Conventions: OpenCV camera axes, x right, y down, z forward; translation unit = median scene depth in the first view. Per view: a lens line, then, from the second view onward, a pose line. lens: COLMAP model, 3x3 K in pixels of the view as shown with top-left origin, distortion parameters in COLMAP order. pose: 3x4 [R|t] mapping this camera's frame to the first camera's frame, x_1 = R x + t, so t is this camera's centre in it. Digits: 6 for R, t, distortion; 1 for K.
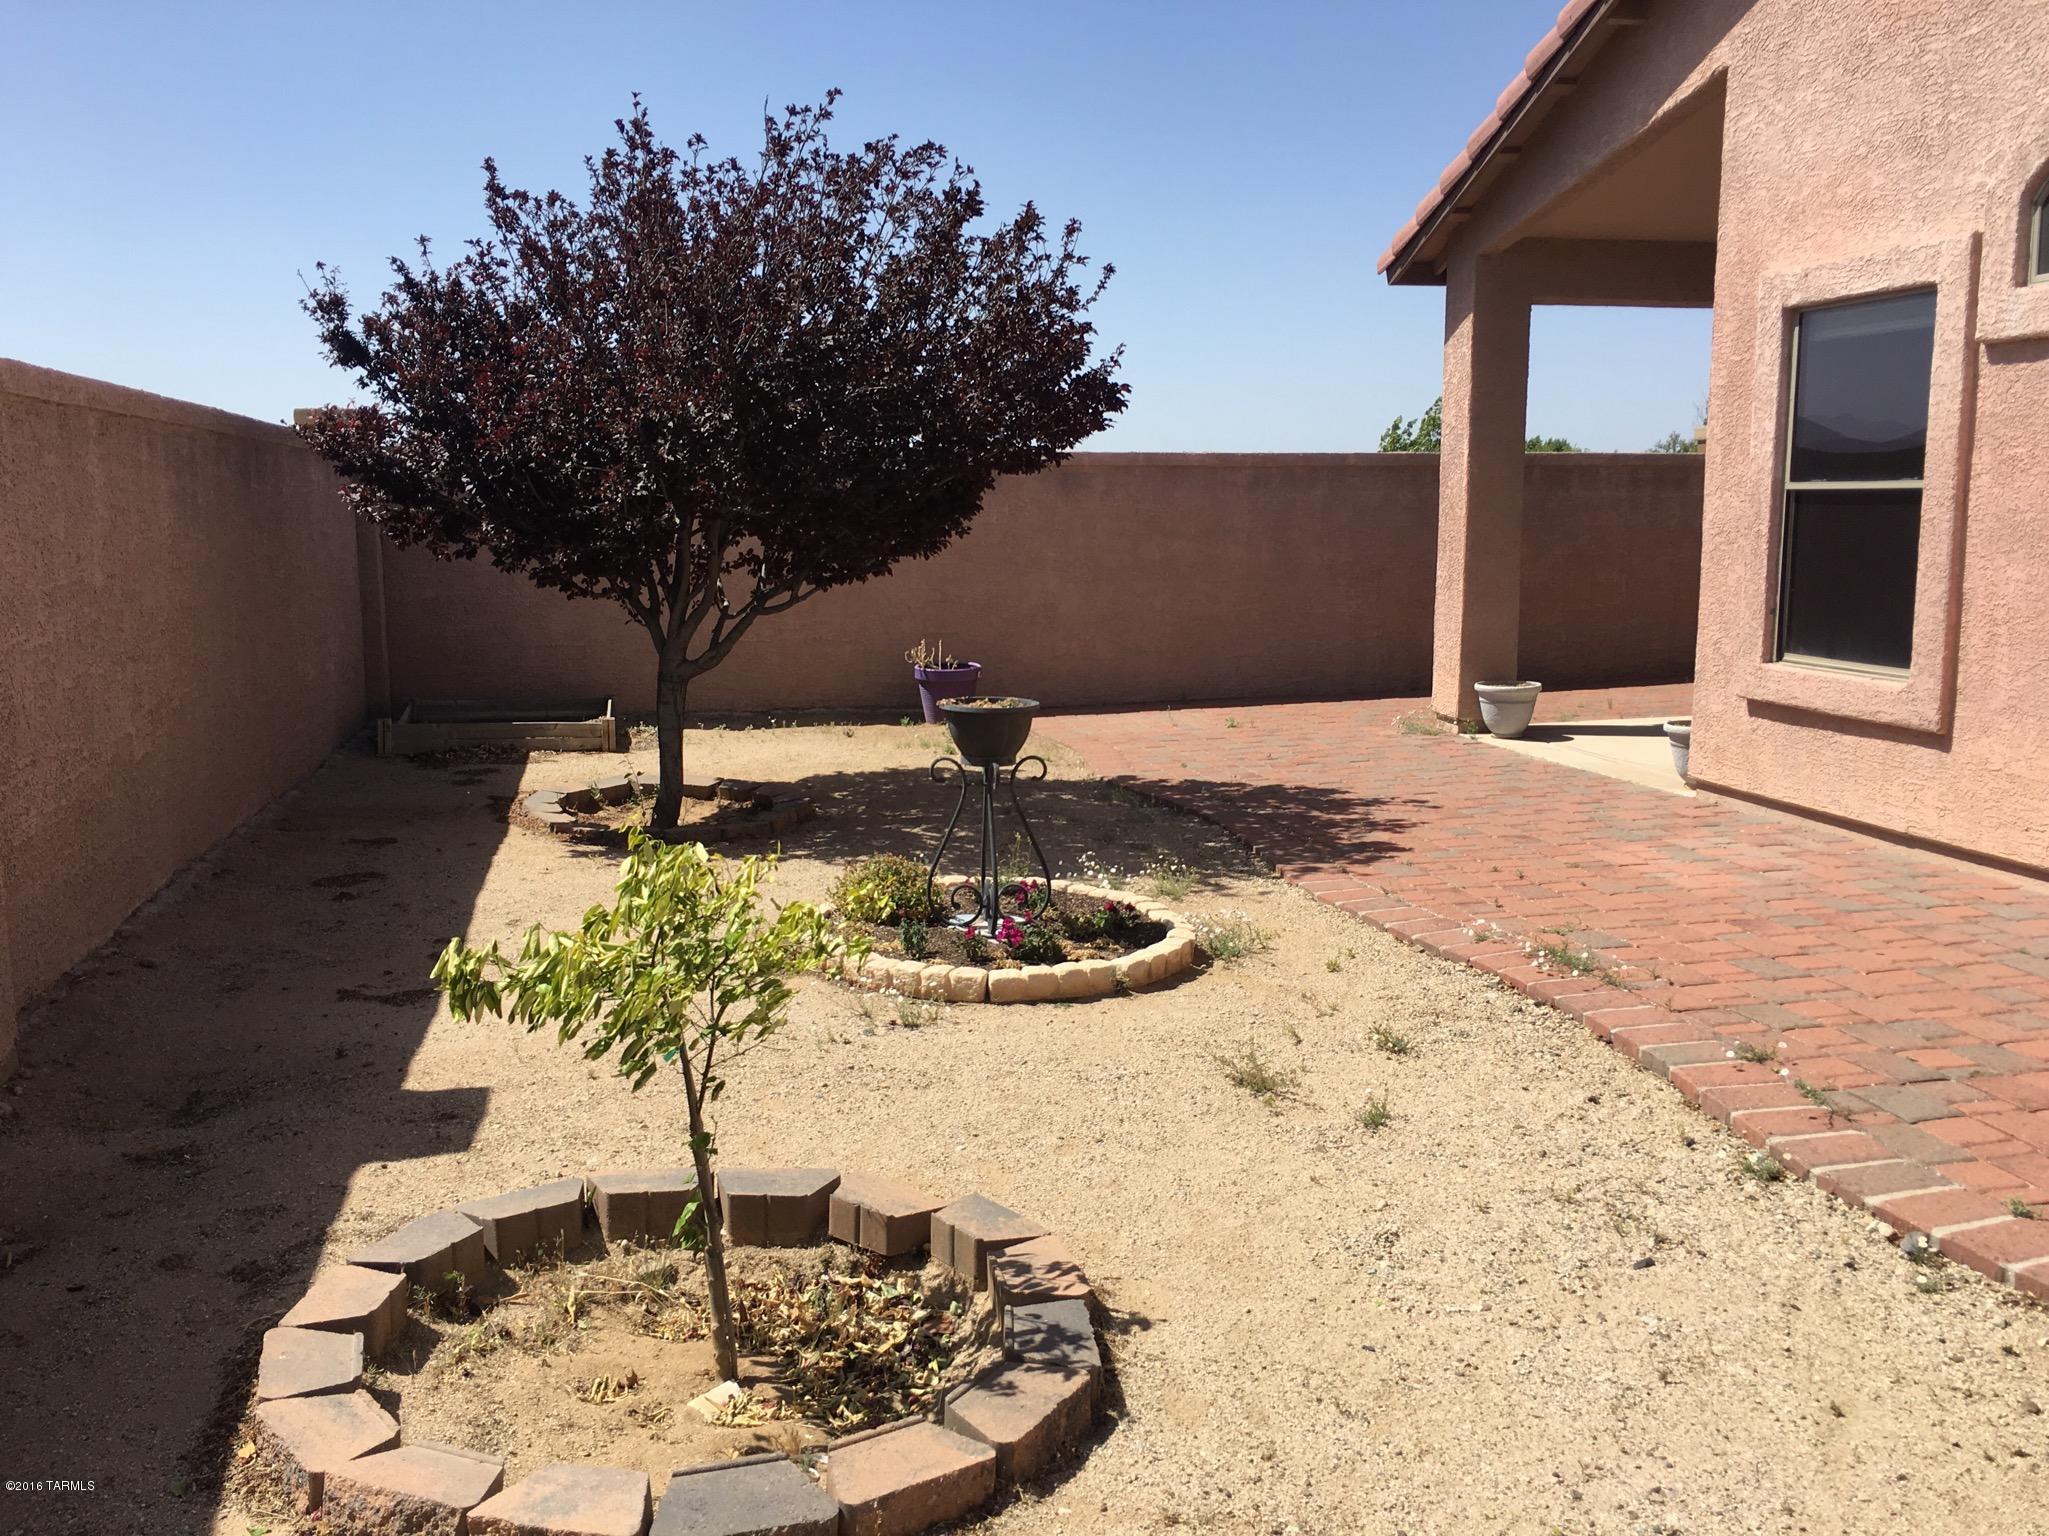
lens RADIAL K [[1730.1, 0, 1004.0], [0, 1730.1, 762.1], [0, 0, 1]] dist [0.078789, -0.105636]
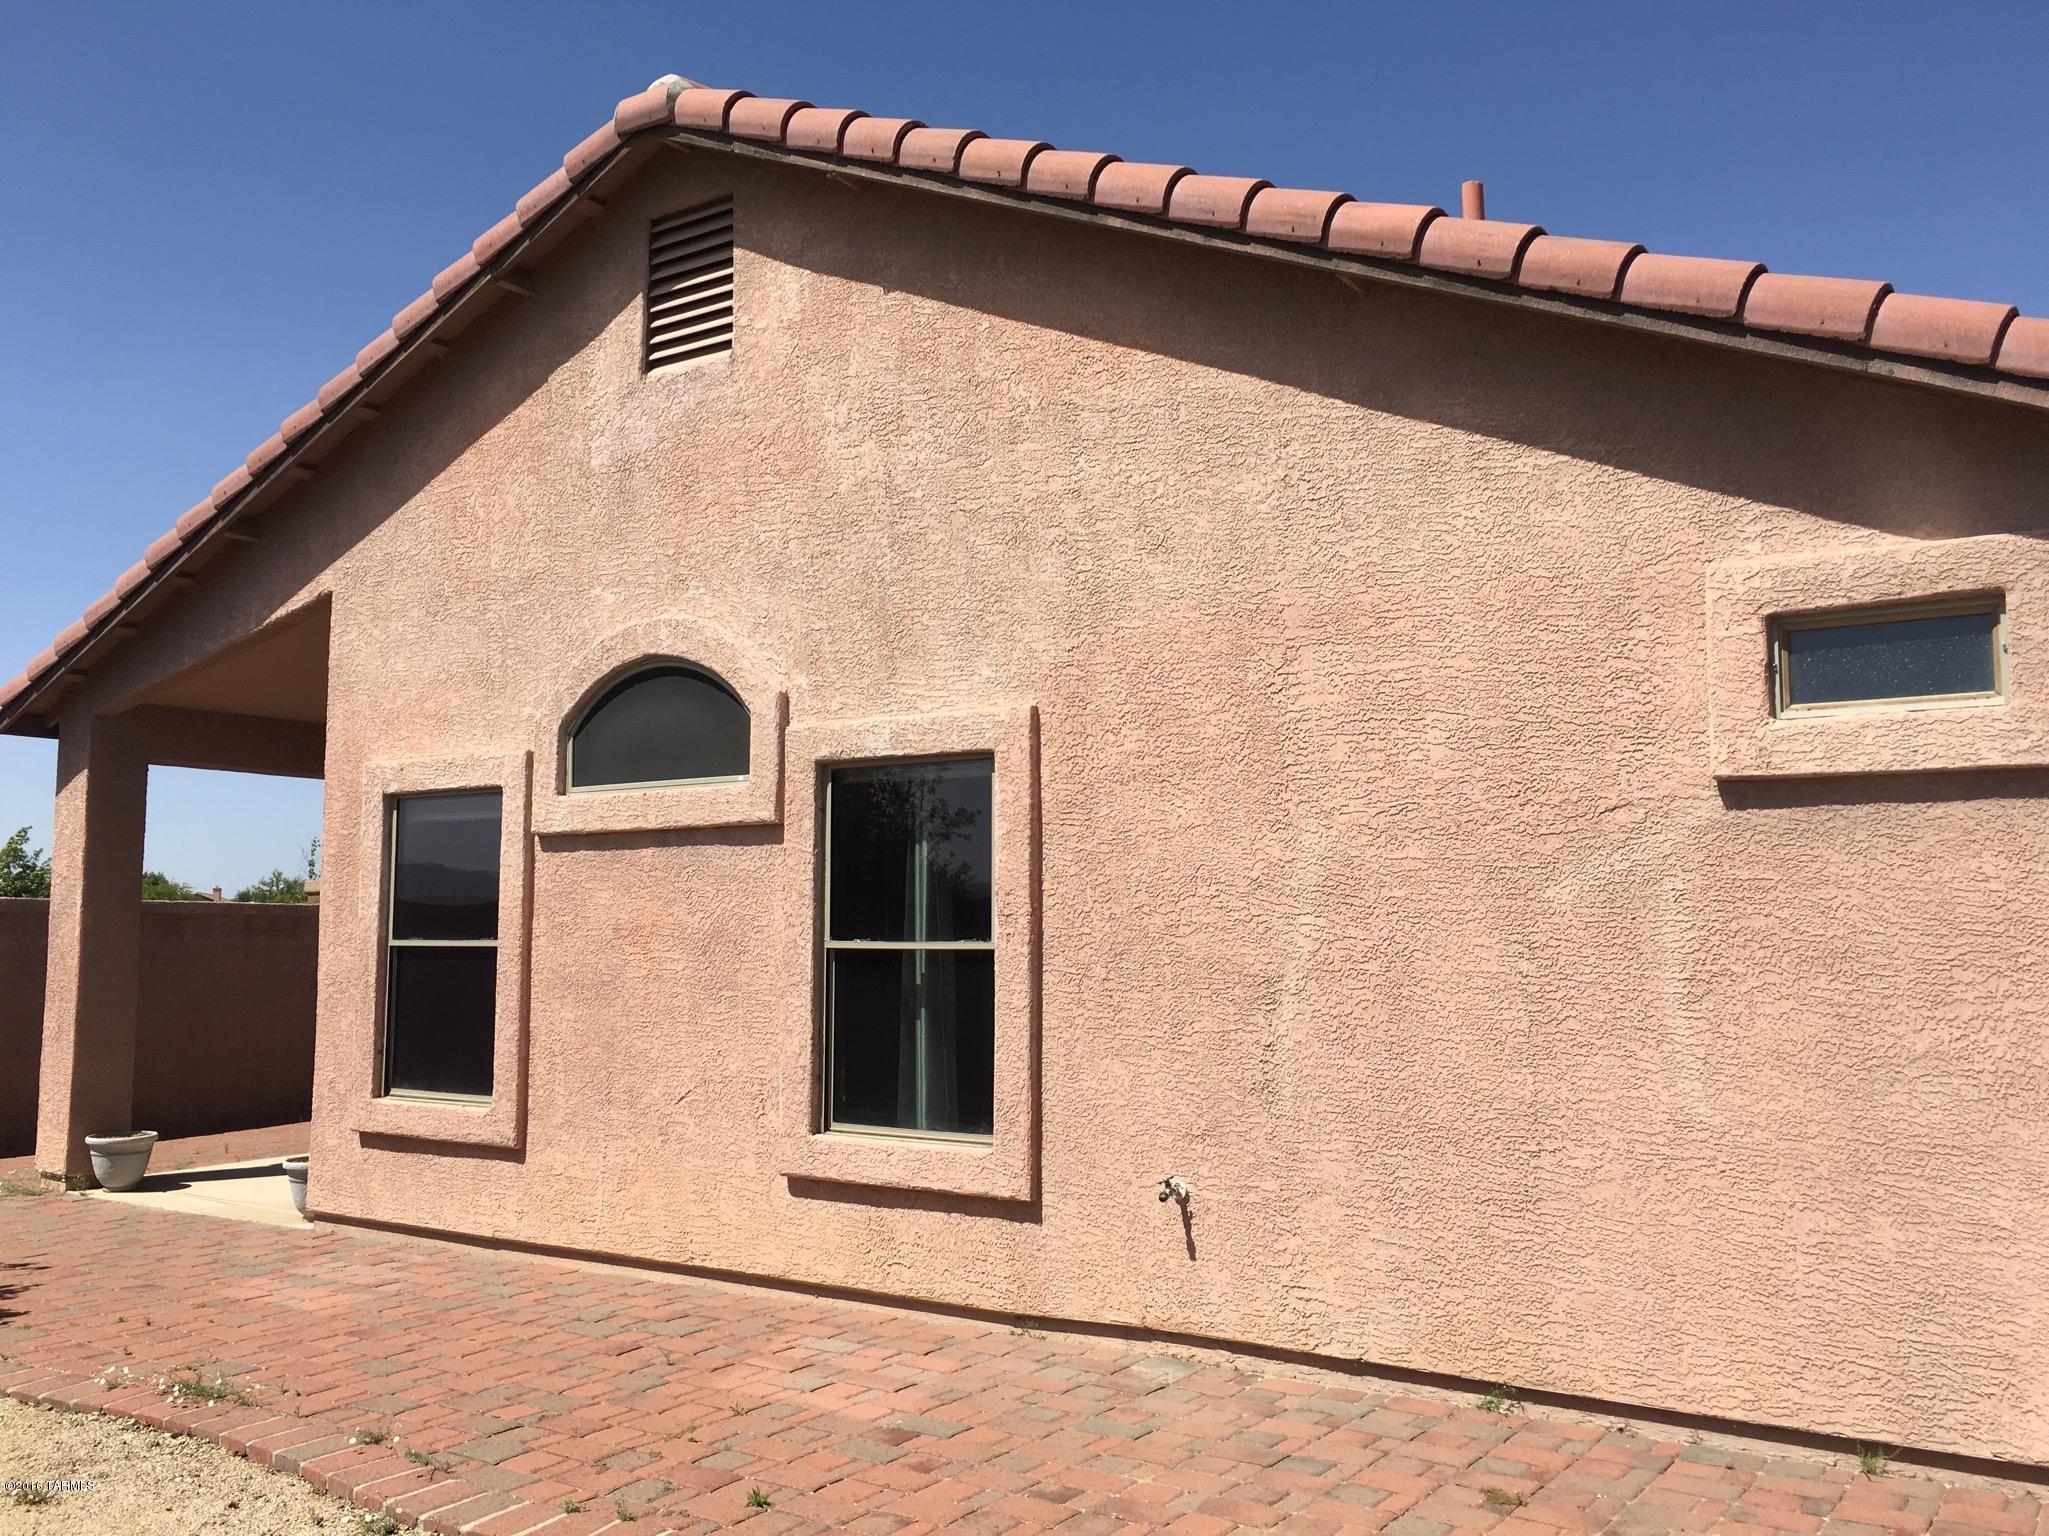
lens RADIAL K [[1730.1, 0, 1018.1], [0, 1730.1, 760.1], [0, 0, 1]] dist [0.078789, -0.105636]
pose [[0.724427, 0.075120, 0.685246, -0.060826], [0.096451, 0.973221, -0.208656, 0.007336], [-0.682570, 0.217249, 0.697783, -0.134008]]
